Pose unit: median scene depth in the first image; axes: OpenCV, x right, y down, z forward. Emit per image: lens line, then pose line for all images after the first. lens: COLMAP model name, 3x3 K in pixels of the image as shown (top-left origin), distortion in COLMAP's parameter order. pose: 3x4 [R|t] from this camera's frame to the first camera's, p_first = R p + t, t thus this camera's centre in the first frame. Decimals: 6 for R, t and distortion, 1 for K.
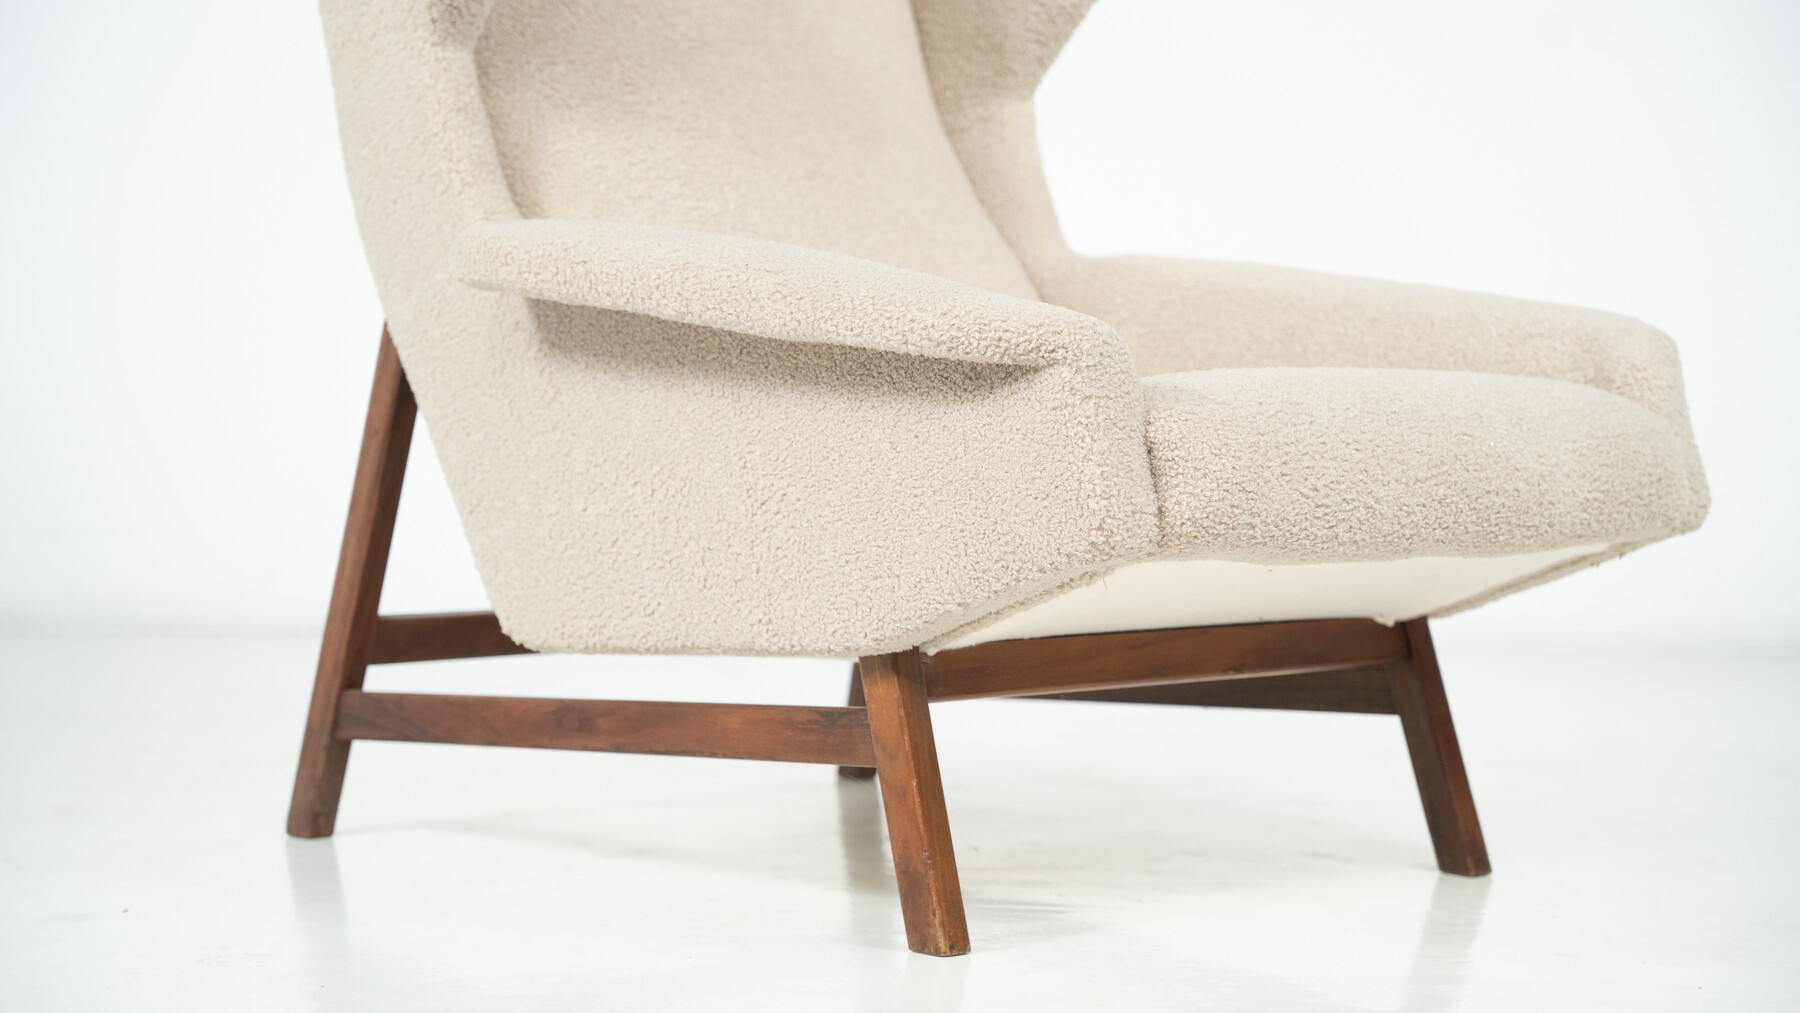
lens RADIAL K [[3556.9, 0, 898.5], [0, 3556.9, 496.9], [0, 0, 1]] dist [0.280365, 0.000000]
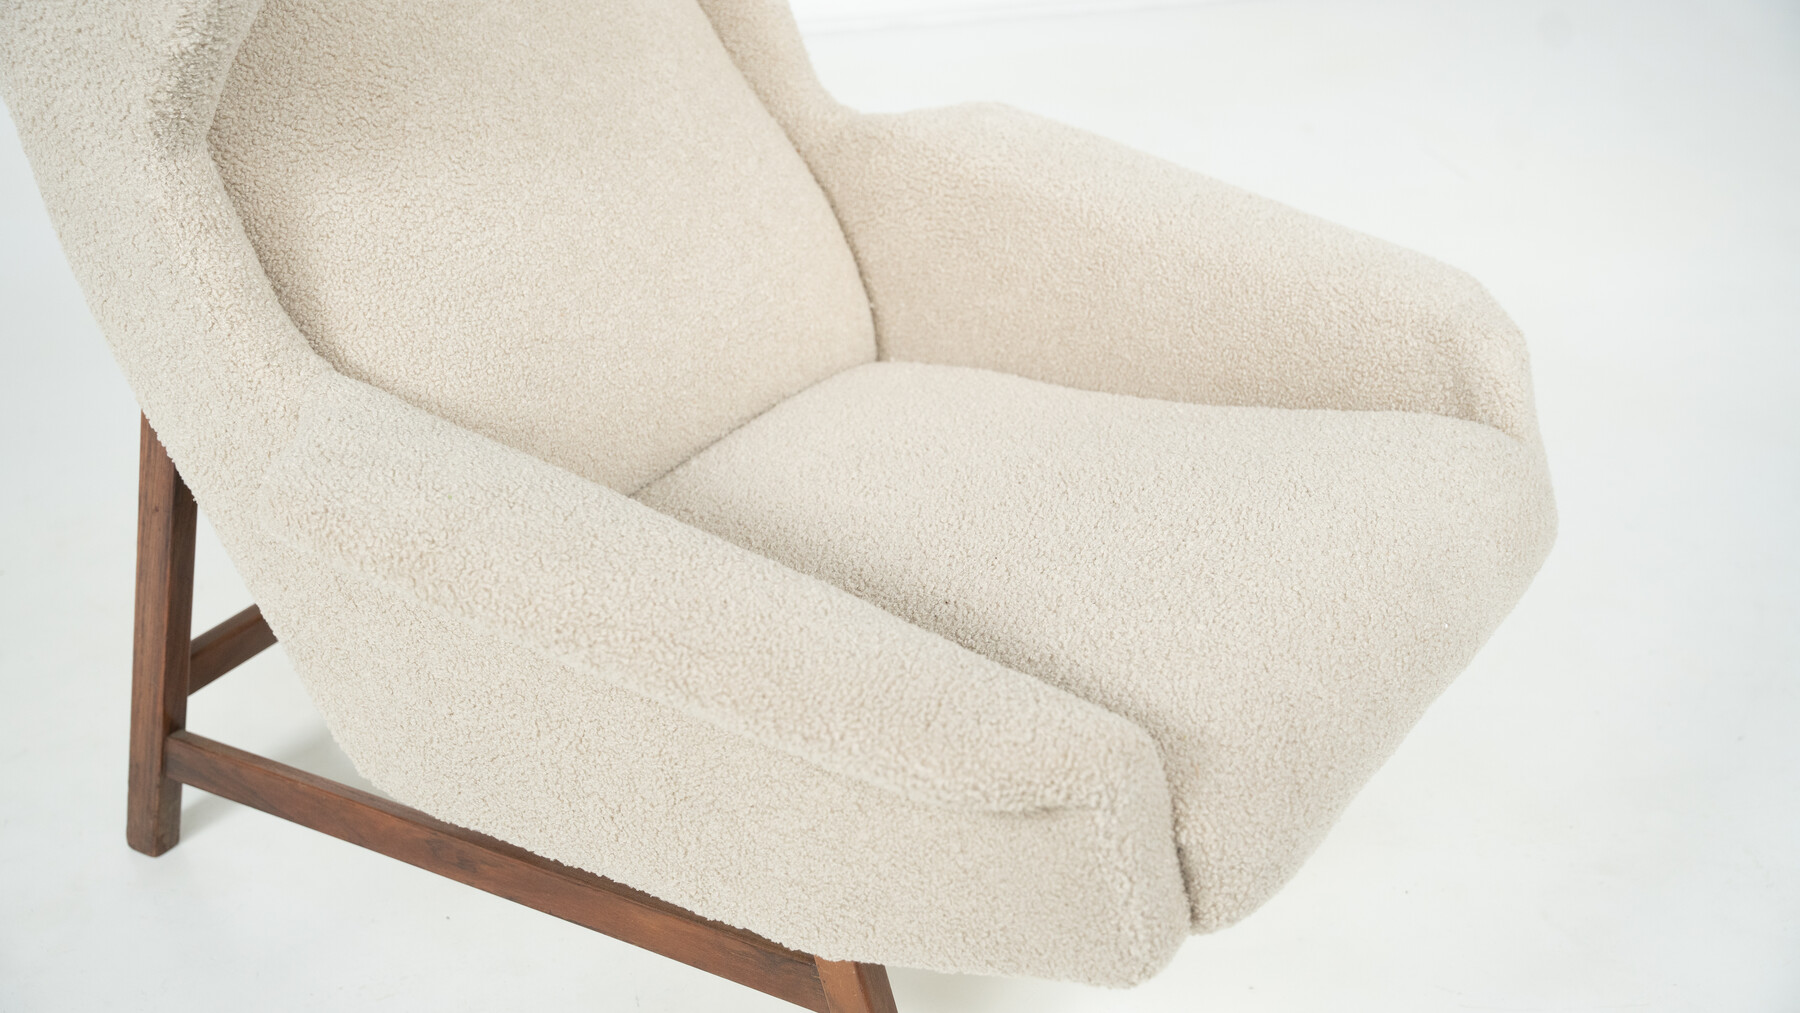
lens RADIAL K [[2288.3, 0, 907.7], [0, 2288.3, 506.7], [0, 0, 1]] dist [0.066040, 0.000000]
pose [[0.970569, -0.139166, 0.196543, -0.081808], [0.034268, 0.887630, 0.459281, -0.304391], [-0.238373, -0.439028, 0.866275, 0.484850]]
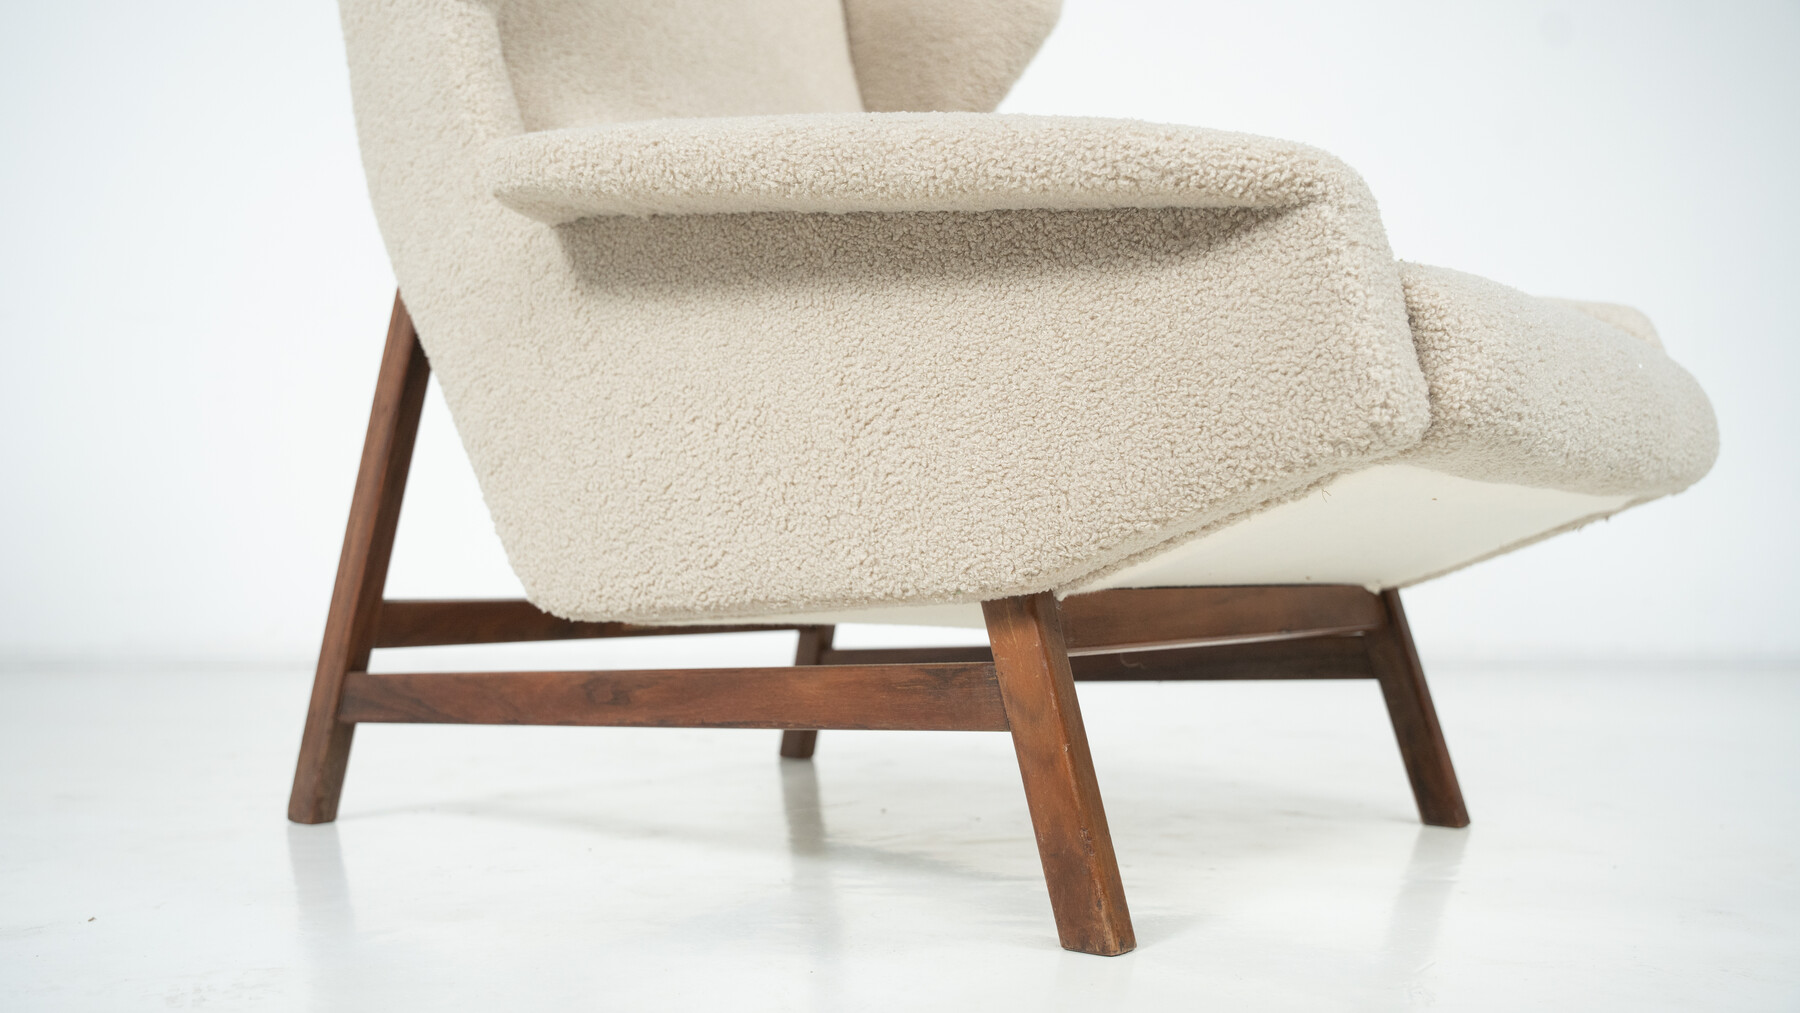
lens RADIAL K [[1719.7, 0, 900.4], [0, 1719.7, 501.6], [0, 0, 1]] dist [-0.048583, 0.000000]
pose [[0.984820, 0.002221, 0.173567, -0.095031], [0.010993, 0.997113, -0.075136, 0.048175], [-0.173233, 0.075903, 0.981952, 0.556165]]
